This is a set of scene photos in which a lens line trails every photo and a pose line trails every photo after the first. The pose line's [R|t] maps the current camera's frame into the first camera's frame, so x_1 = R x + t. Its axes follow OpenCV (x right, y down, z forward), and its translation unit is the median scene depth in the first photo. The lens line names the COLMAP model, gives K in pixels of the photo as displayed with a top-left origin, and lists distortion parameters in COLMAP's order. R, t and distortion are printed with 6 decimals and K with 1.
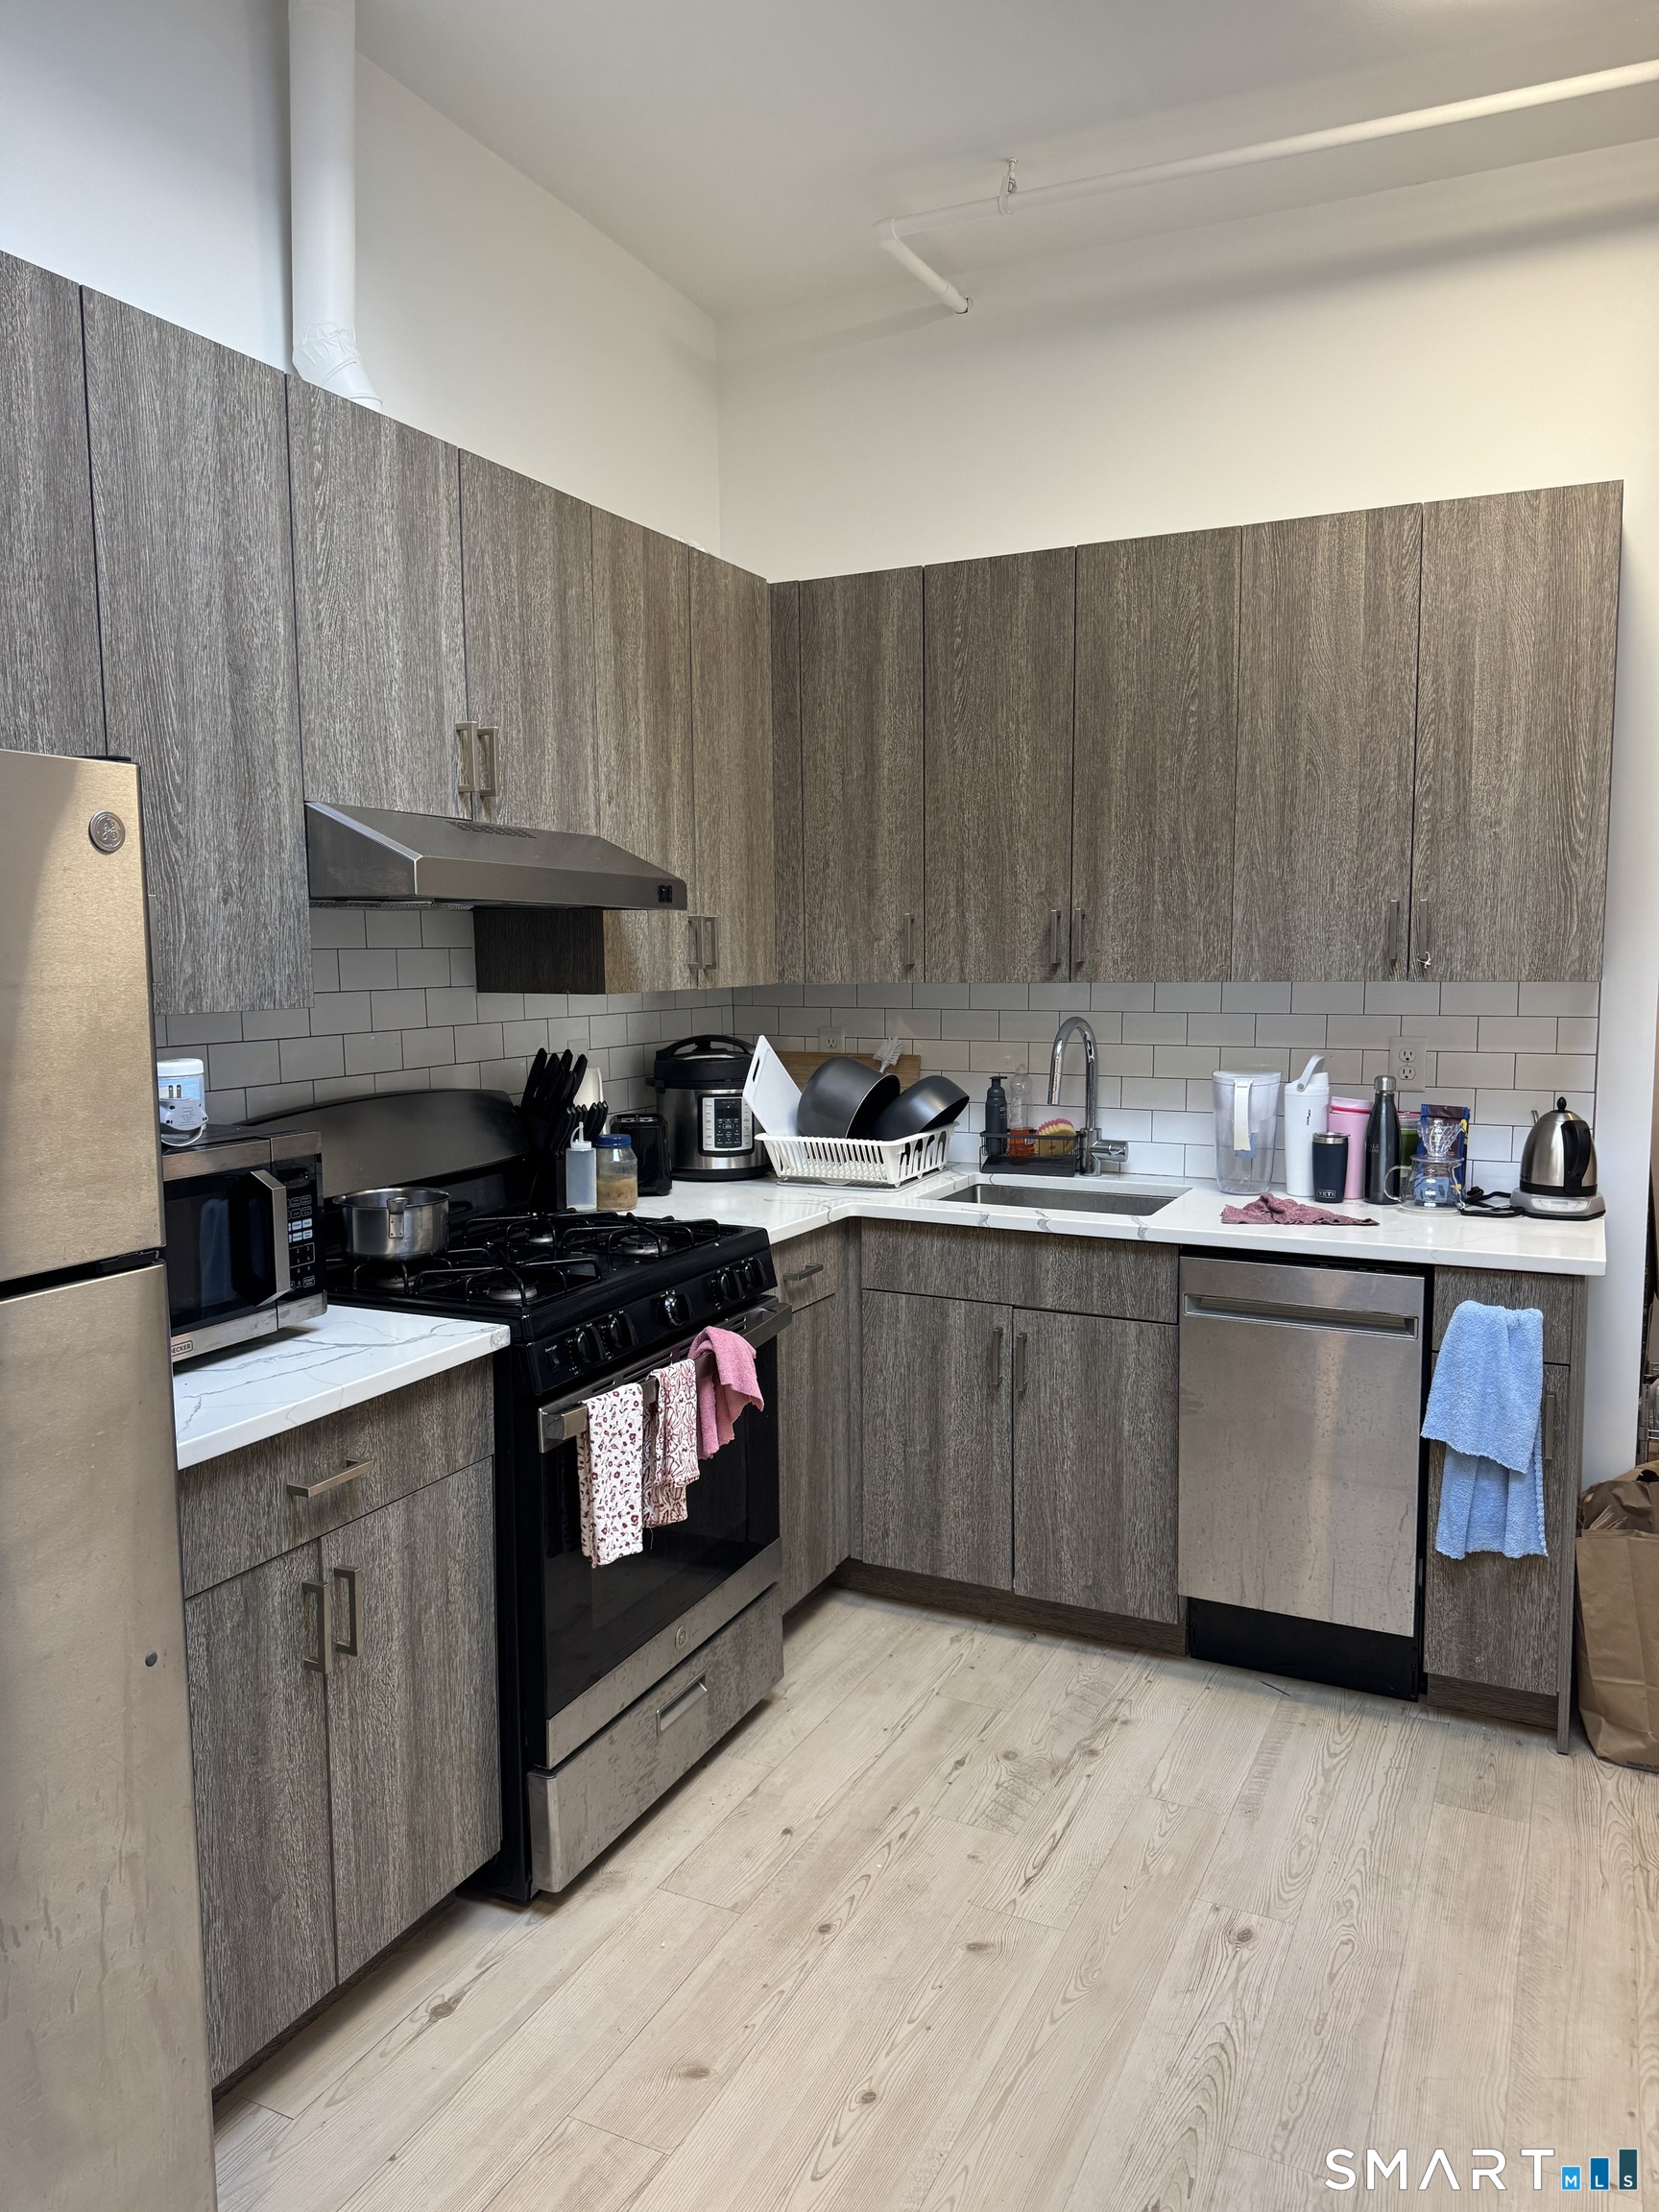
lens RADIAL K [[1585.9, 0, 829.5], [0, 1585.9, 1106.0], [0, 0, 1]] dist [0.071976, -0.085096]
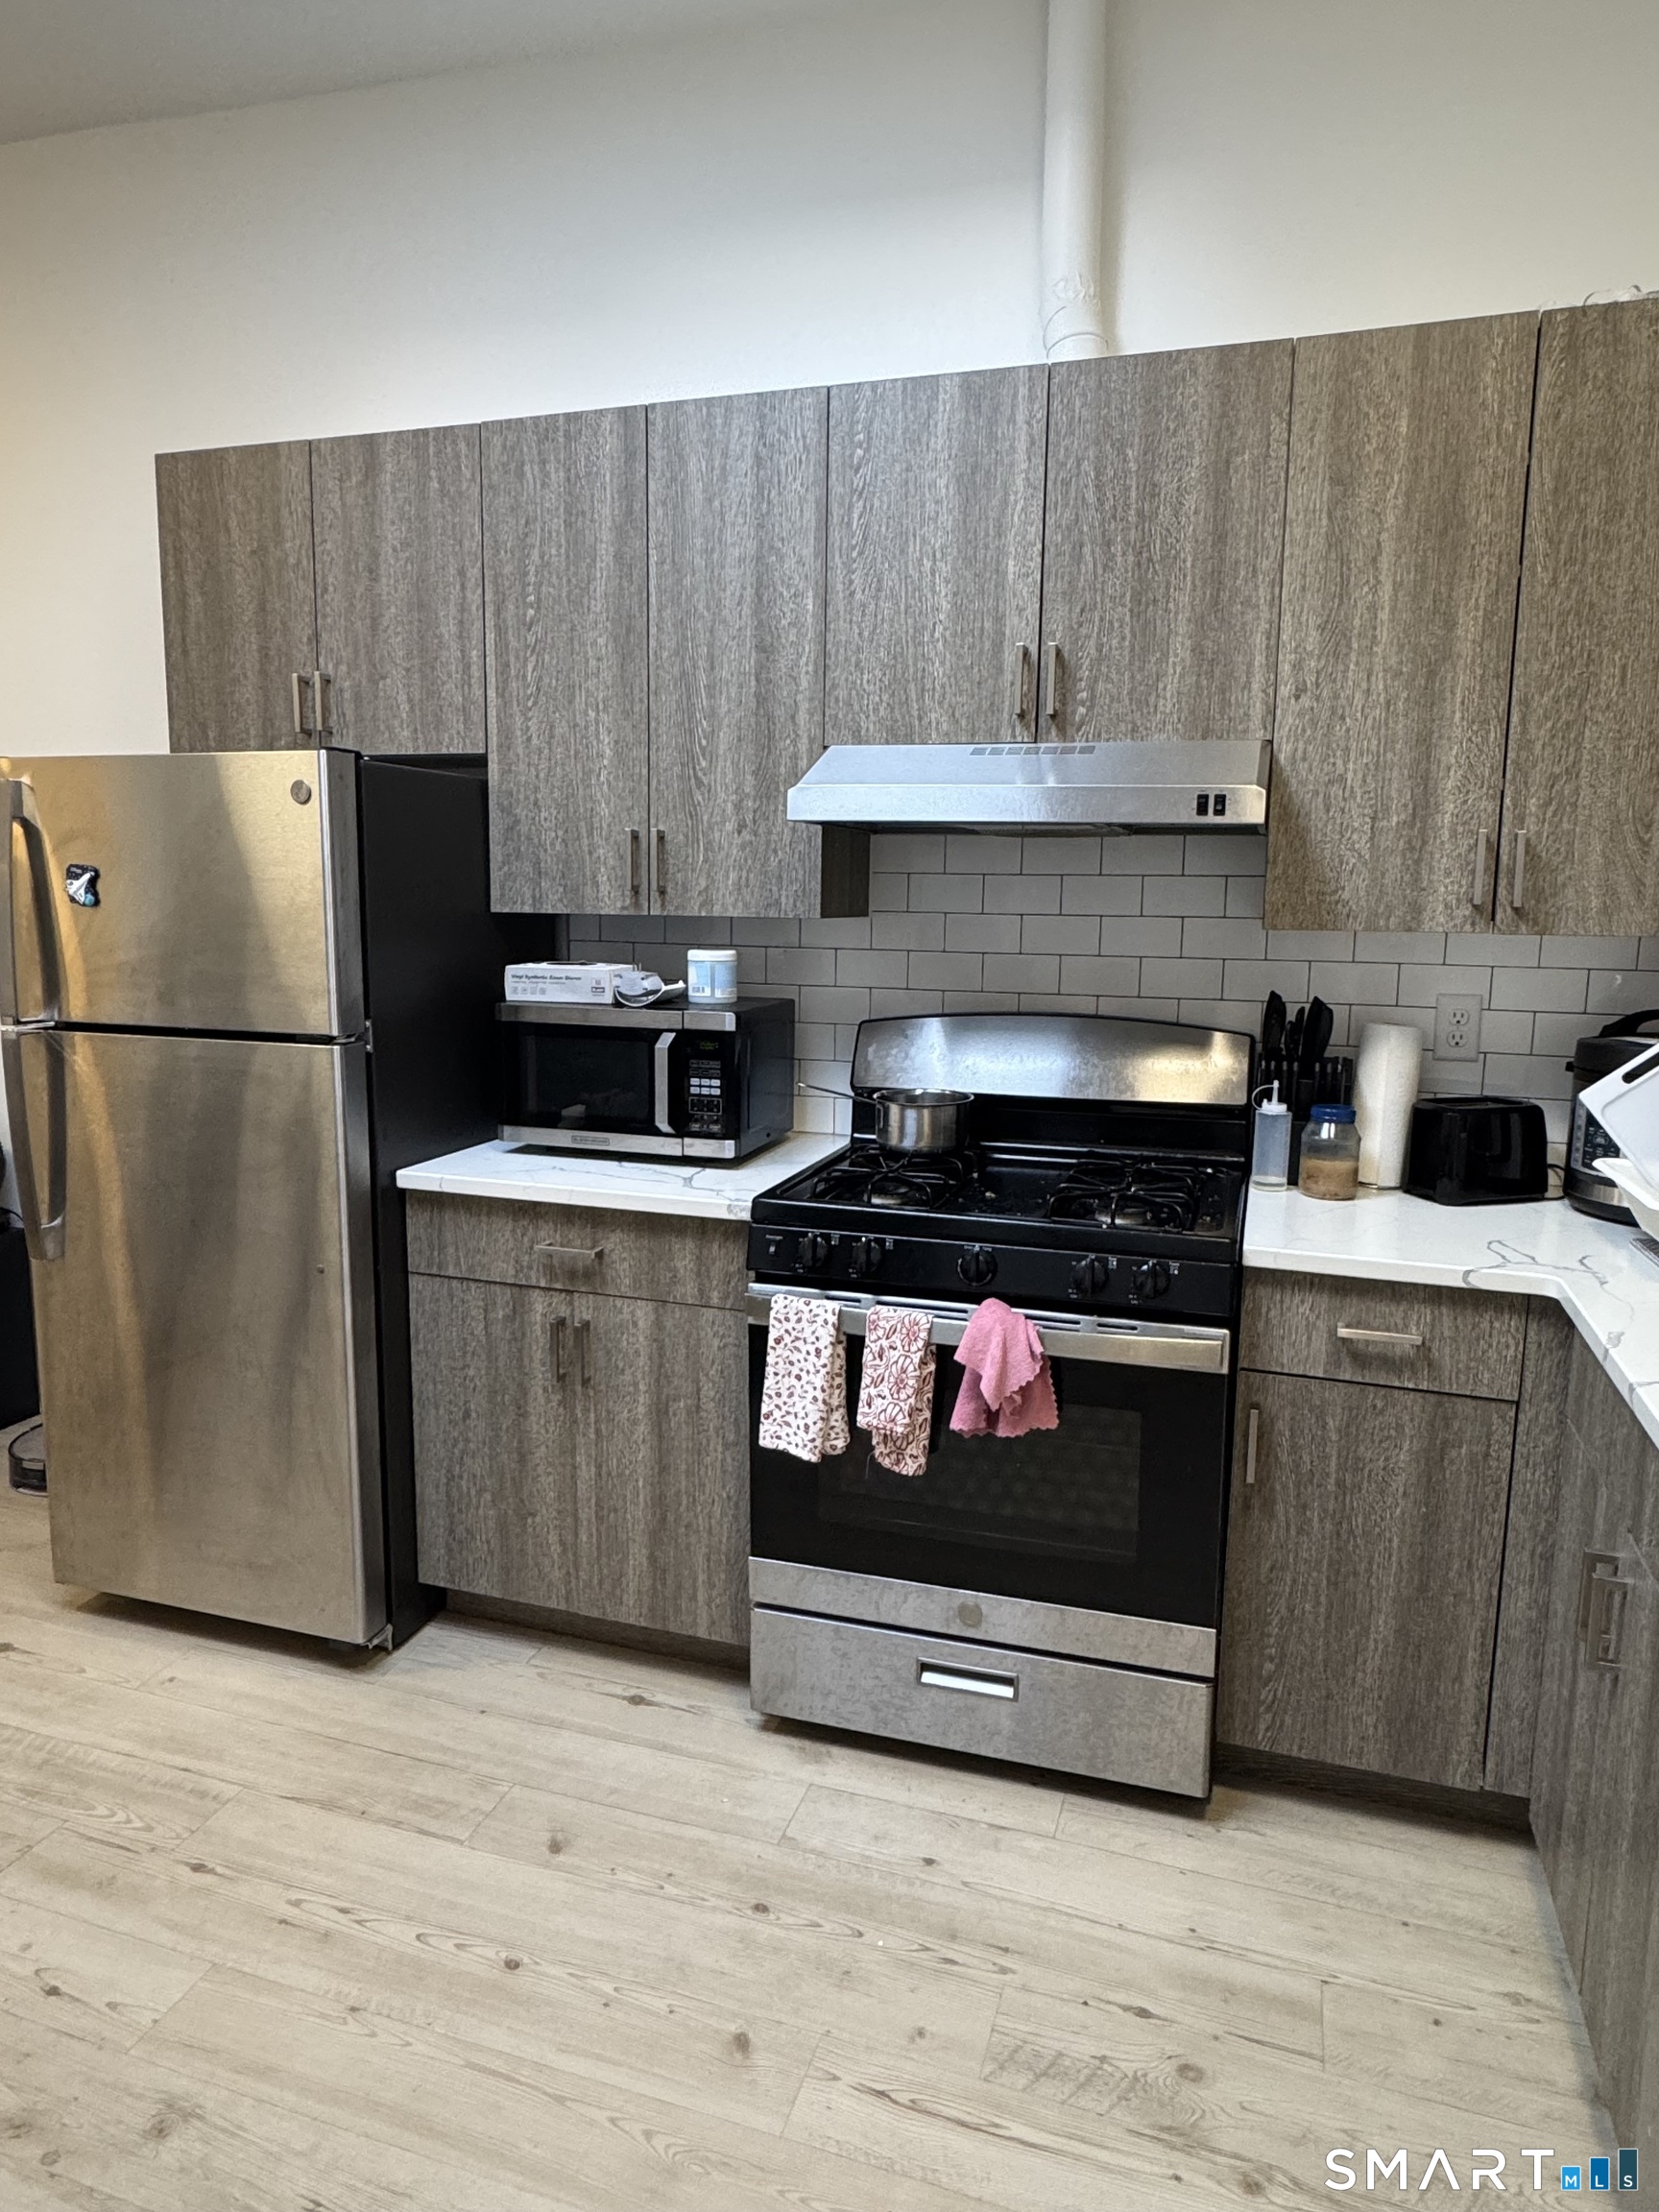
lens RADIAL K [[1404.3, 0, 831.5], [0, 1404.3, 1084.4], [0, 0, 1]] dist [0.008668, -0.000534]
pose [[0.125884, 0.151984, -0.980334, 0.775876], [-0.114924, 0.983776, 0.137760, -0.089981], [0.985366, 0.095322, 0.141308, 0.914468]]
